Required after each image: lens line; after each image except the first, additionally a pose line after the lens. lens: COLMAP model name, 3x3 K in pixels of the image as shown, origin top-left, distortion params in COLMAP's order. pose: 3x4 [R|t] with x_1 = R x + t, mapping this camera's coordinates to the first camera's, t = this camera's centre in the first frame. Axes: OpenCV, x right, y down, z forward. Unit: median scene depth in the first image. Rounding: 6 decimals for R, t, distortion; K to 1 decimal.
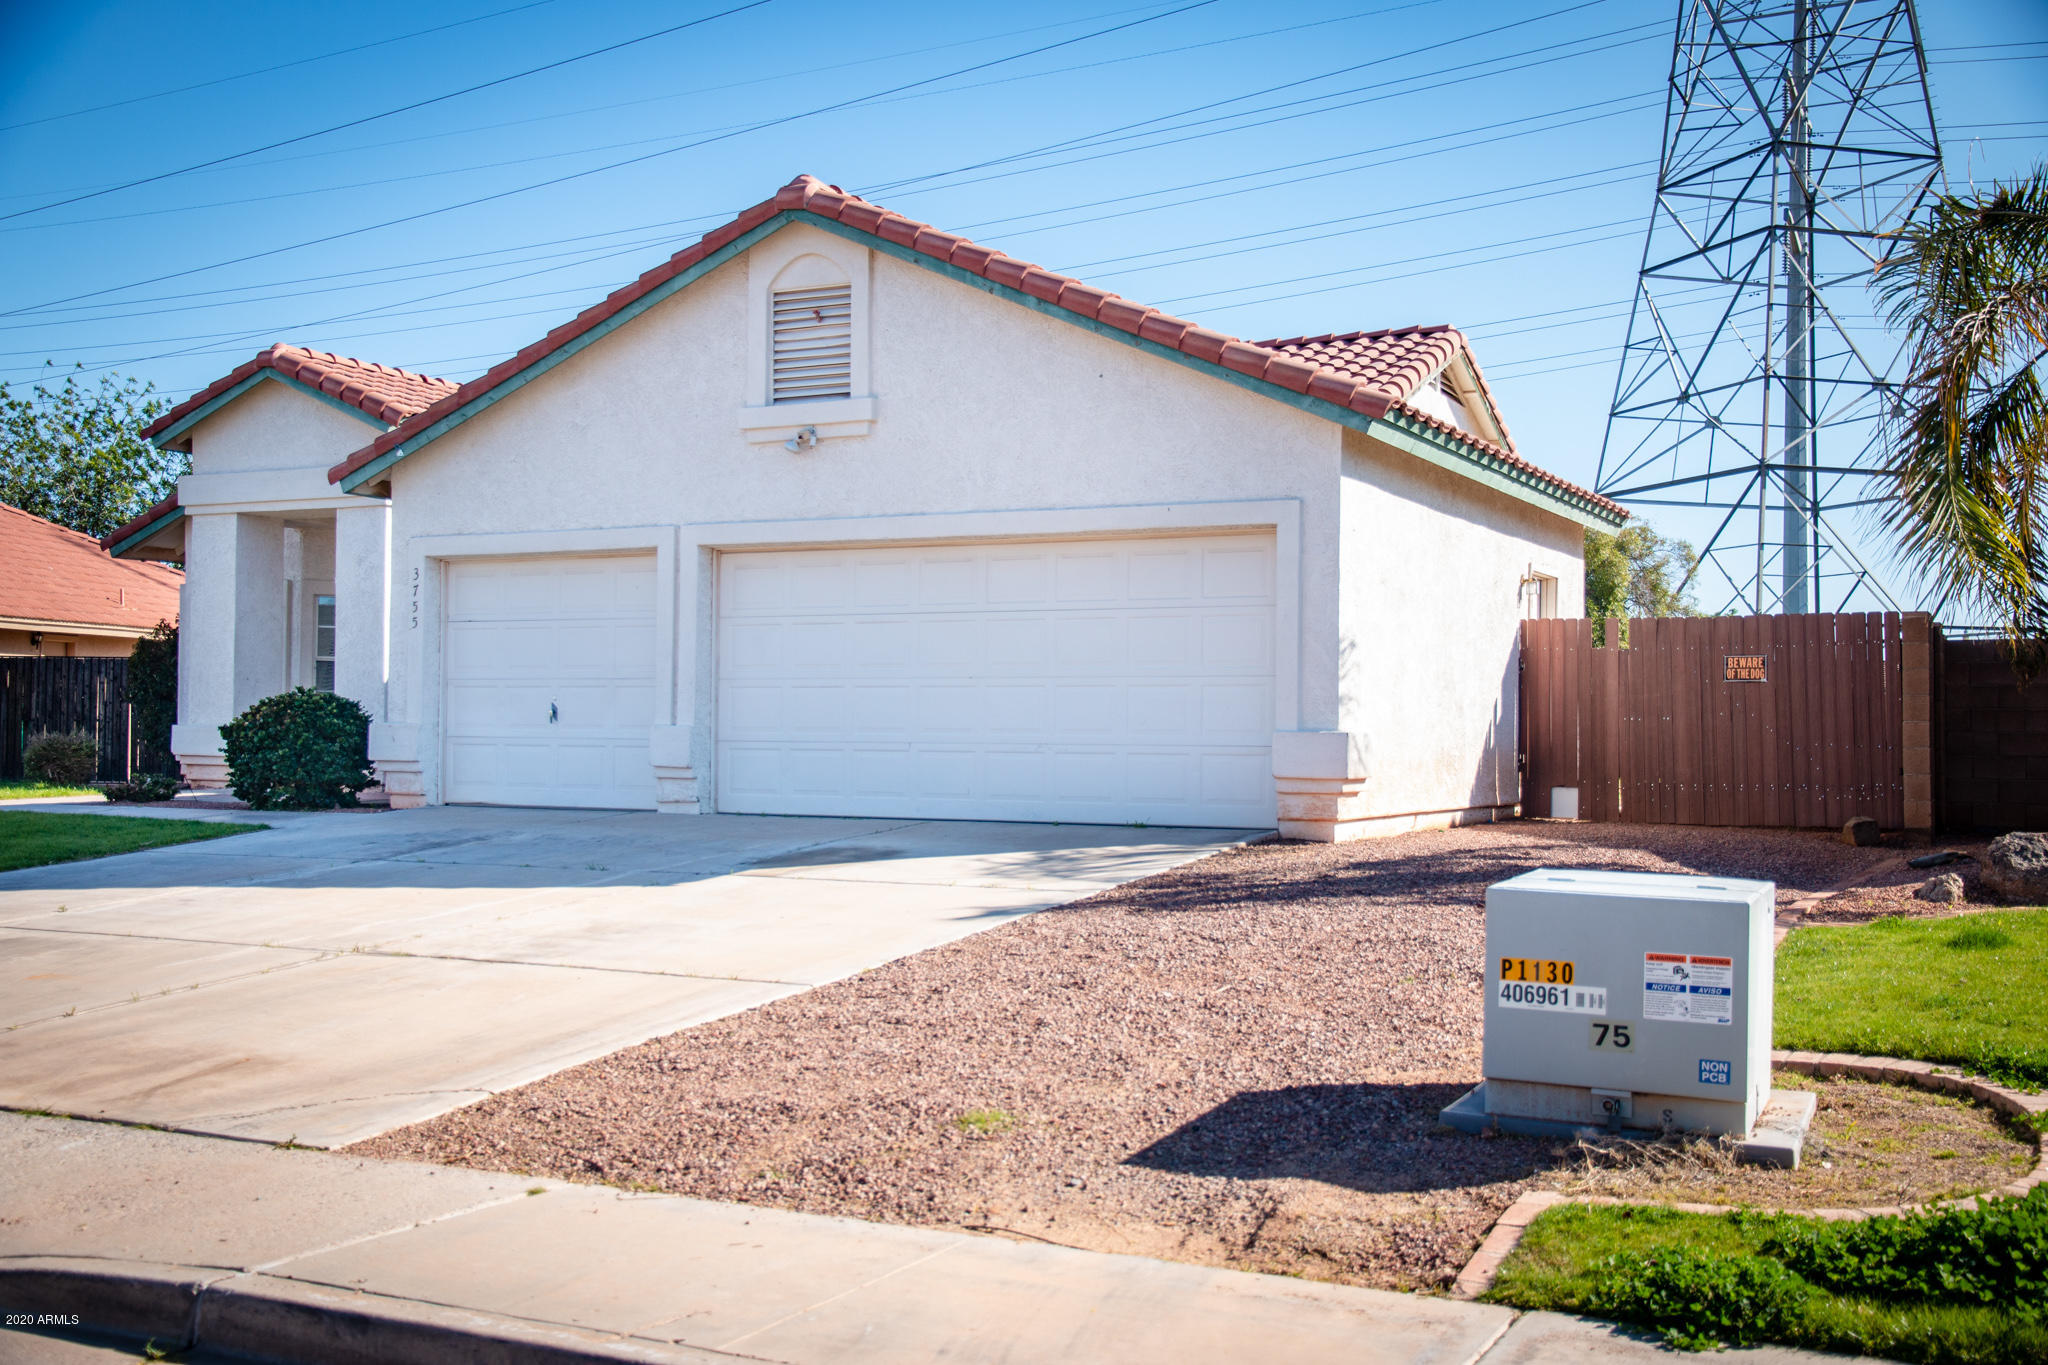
lens RADIAL K [[2156.0, 0, 1024.0], [0, 2156.0, 682.5], [0, 0, 1]] dist [0.063670, 0.020191]
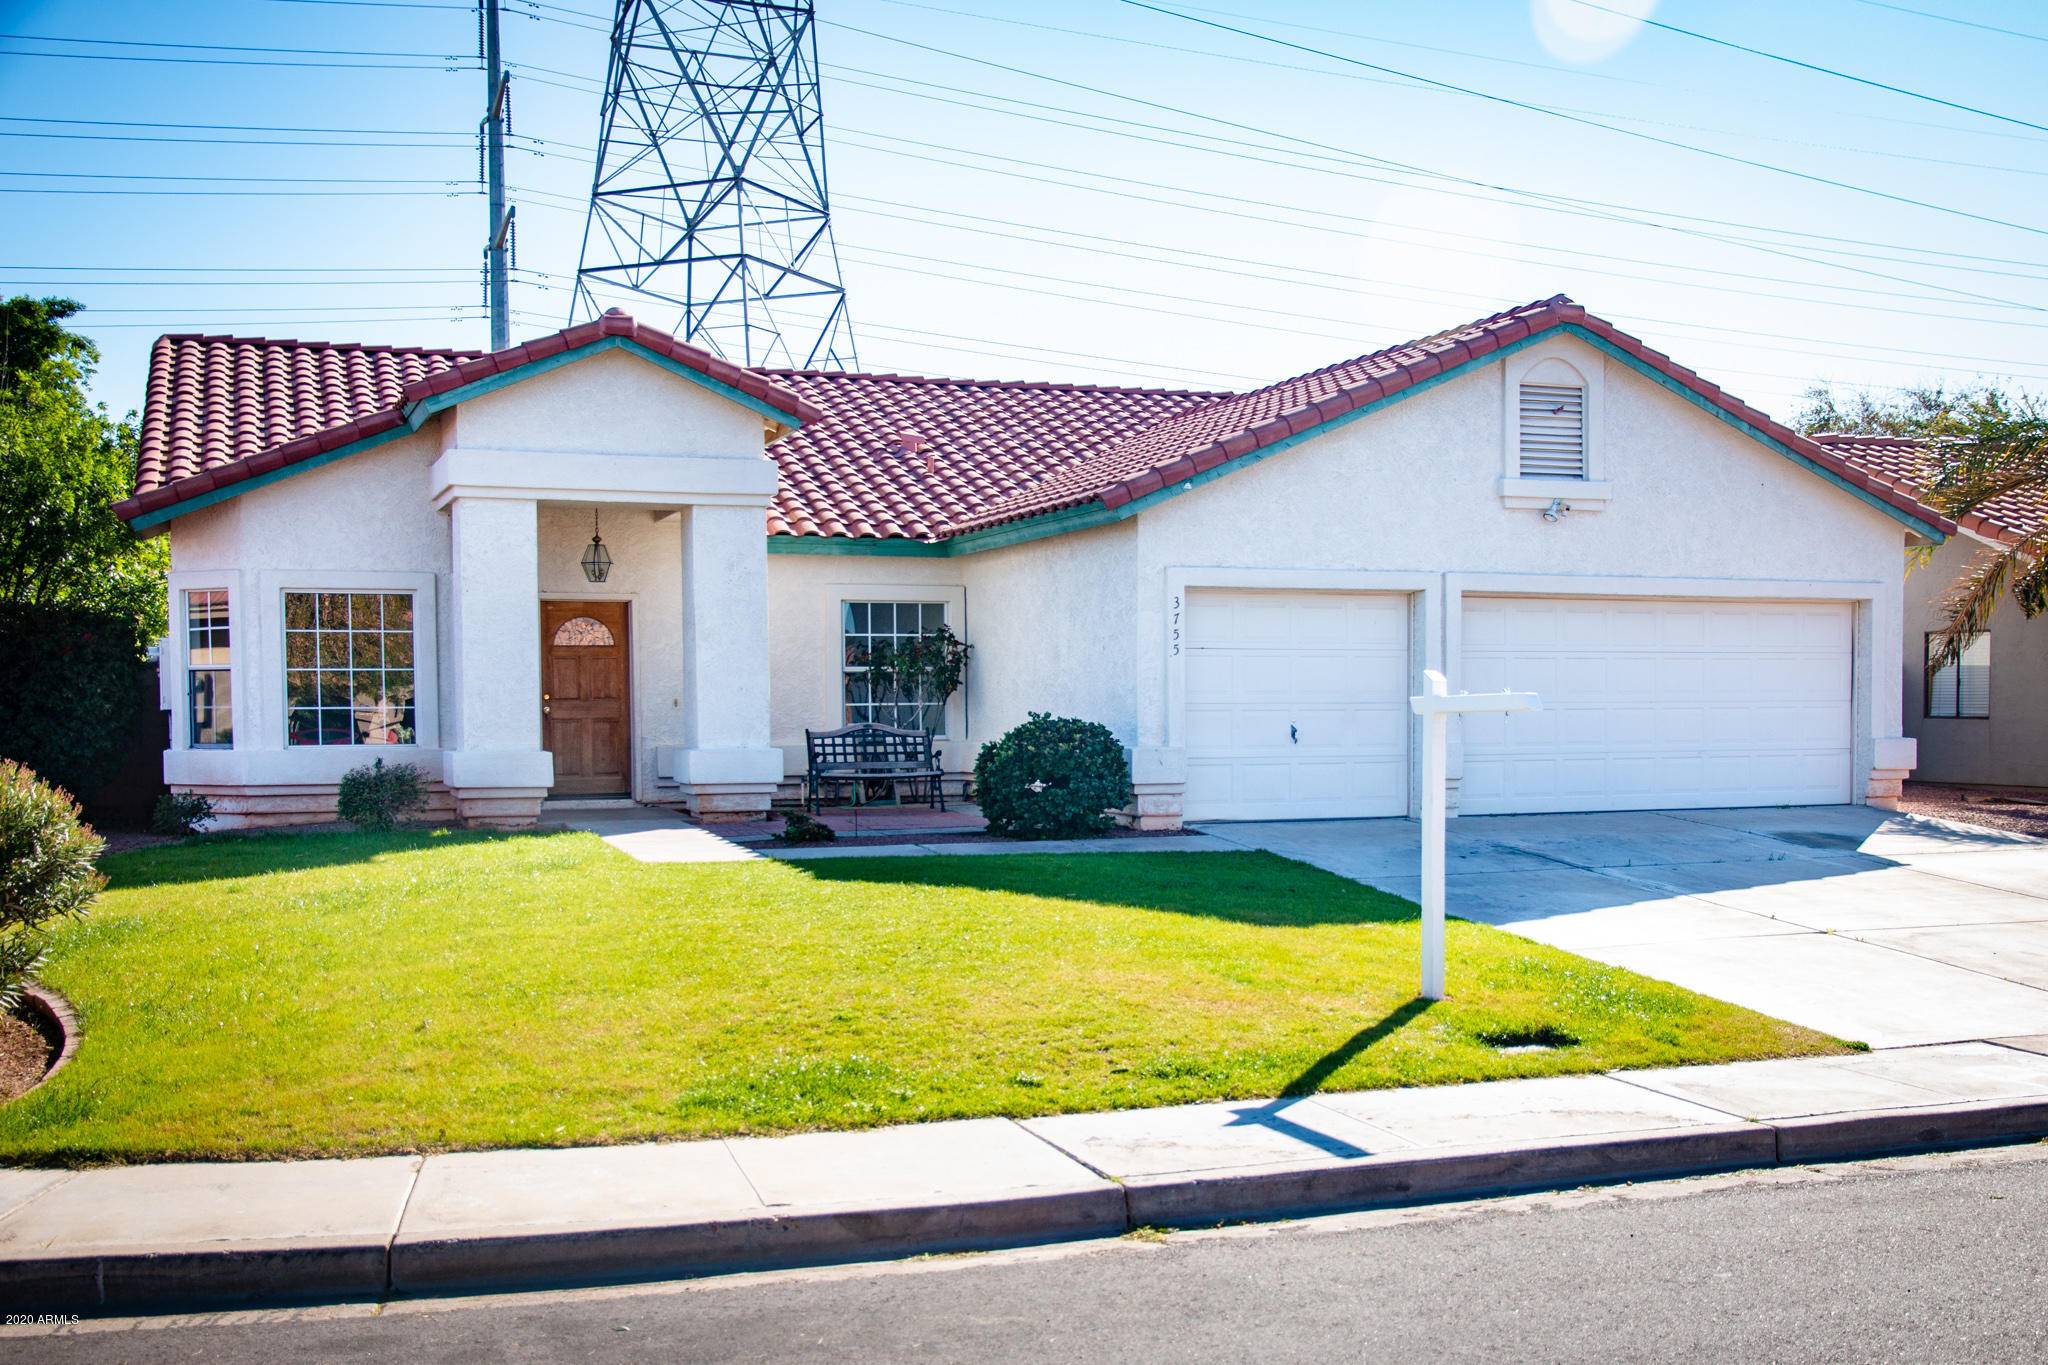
lens RADIAL K [[2157.6, 0, 1135.4], [0, 2157.6, 782.9], [0, 0, 1]] dist [-0.021770, 0.114952]
pose [[0.640042, -0.041922, 0.767196, -1.179440], [-0.009585, 0.997997, 0.062530, -0.030765], [-0.768280, -0.047376, 0.638358, 0.381531]]
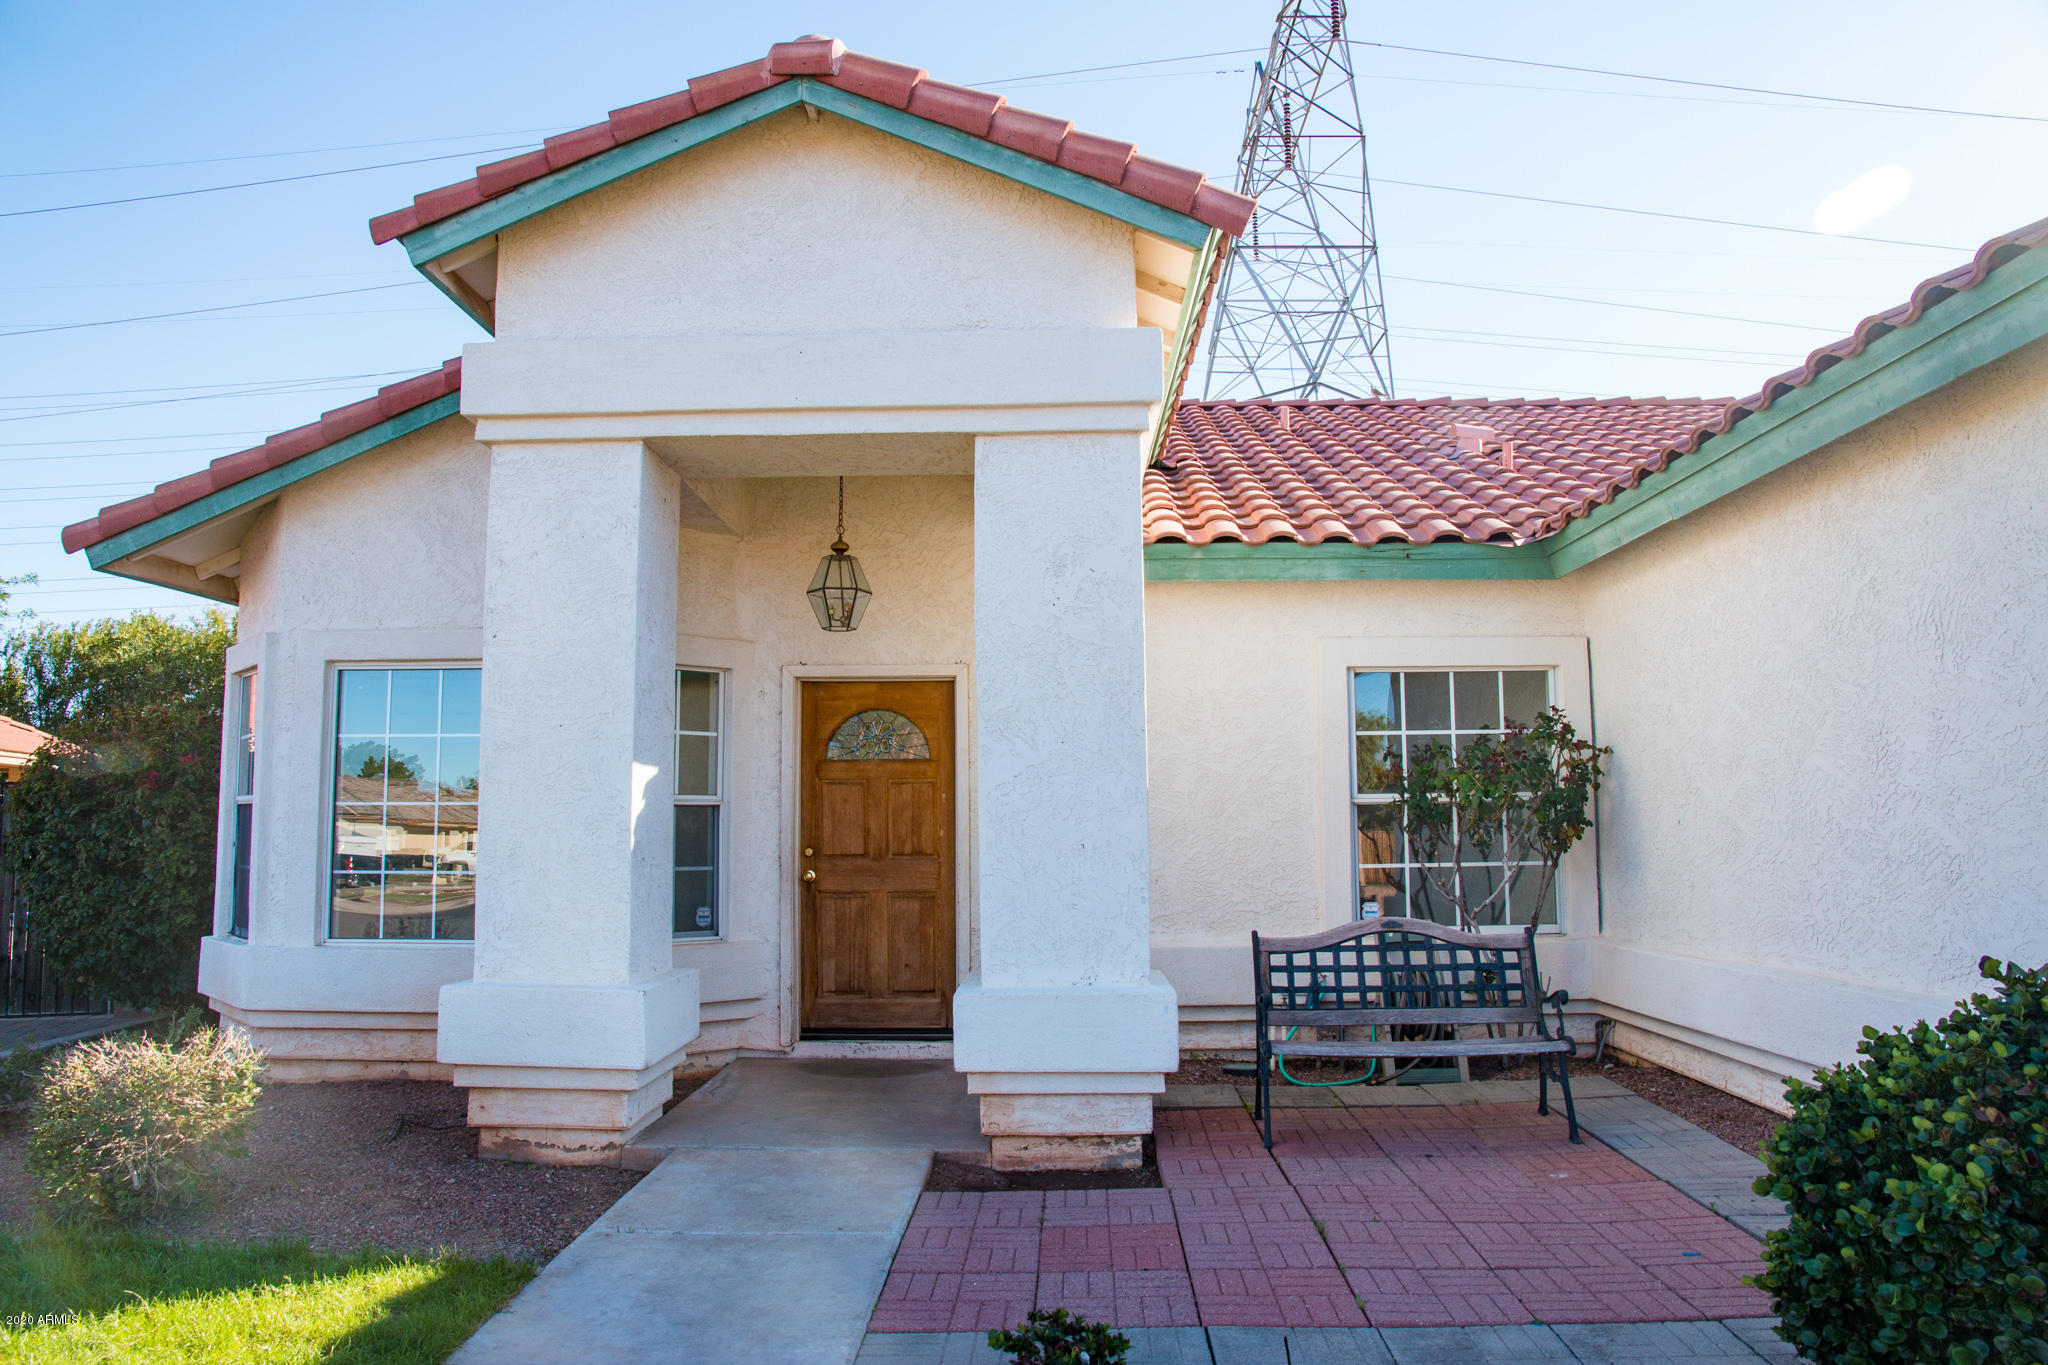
lens RADIAL K [[1404.3, 0, 1024.0], [0, 1404.3, 682.5], [0, 0, 1]] dist [-0.119110, 0.086965]
pose [[0.897232, 0.029861, 0.440548, -0.560510], [0.001536, 0.997494, -0.070741, -0.021519], [-0.441556, 0.064148, 0.894937, 1.019970]]
